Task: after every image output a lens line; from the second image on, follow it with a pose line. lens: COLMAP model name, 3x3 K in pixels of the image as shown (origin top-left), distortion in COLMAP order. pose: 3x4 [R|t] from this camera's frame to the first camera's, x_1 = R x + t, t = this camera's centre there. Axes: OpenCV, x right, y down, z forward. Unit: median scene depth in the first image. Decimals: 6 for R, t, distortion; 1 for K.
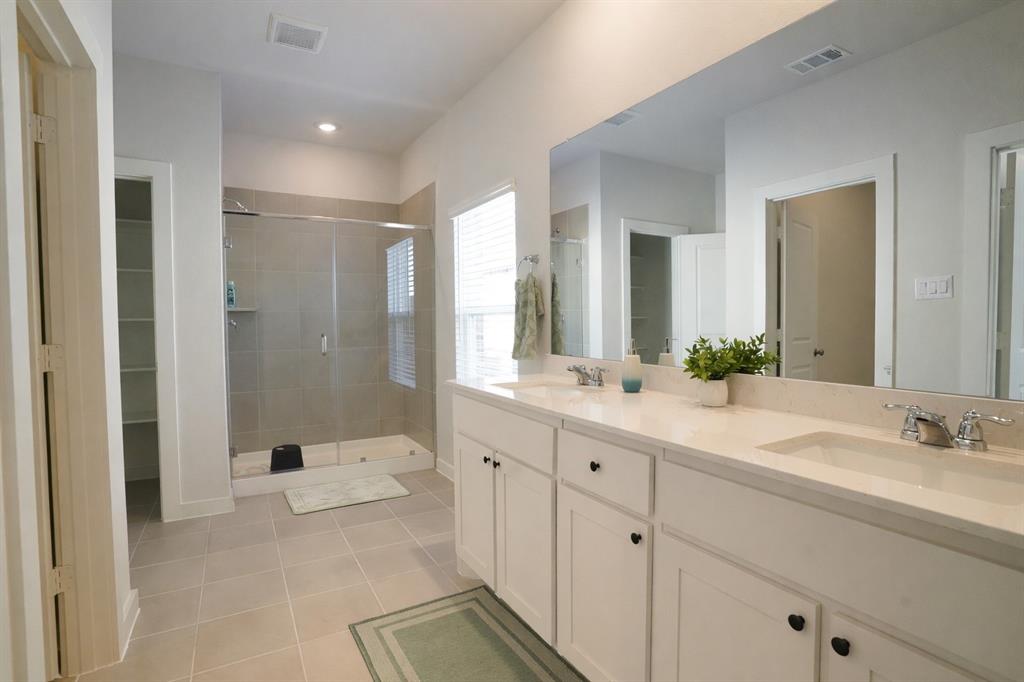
lens RADIAL K [[517.7, 0, 514.7], [0, 517.7, 335.0], [0, 0, 1]] dist [-0.045040, 0.000422]
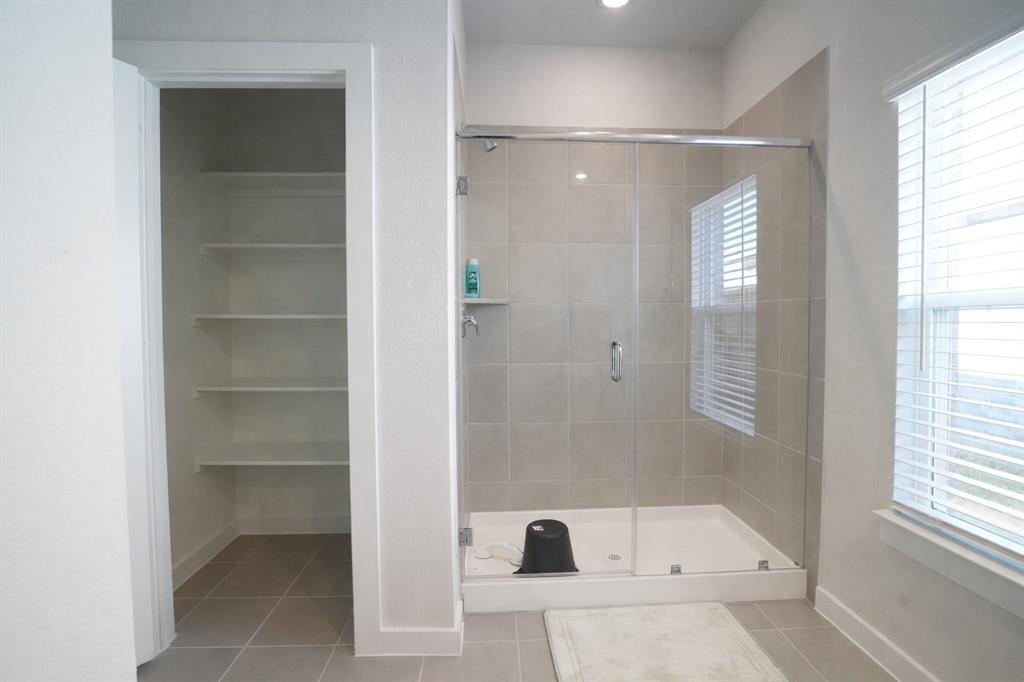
lens RADIAL K [[517.7, 0, 514.7], [0, 517.7, 335.0], [0, 0, 1]] dist [-0.045040, 0.000422]
pose [[0.897003, 0.018674, -0.441630, -0.214981], [-0.016684, 0.999826, 0.008389, -0.013230], [0.441709, -0.000157, 0.897158, 0.433249]]
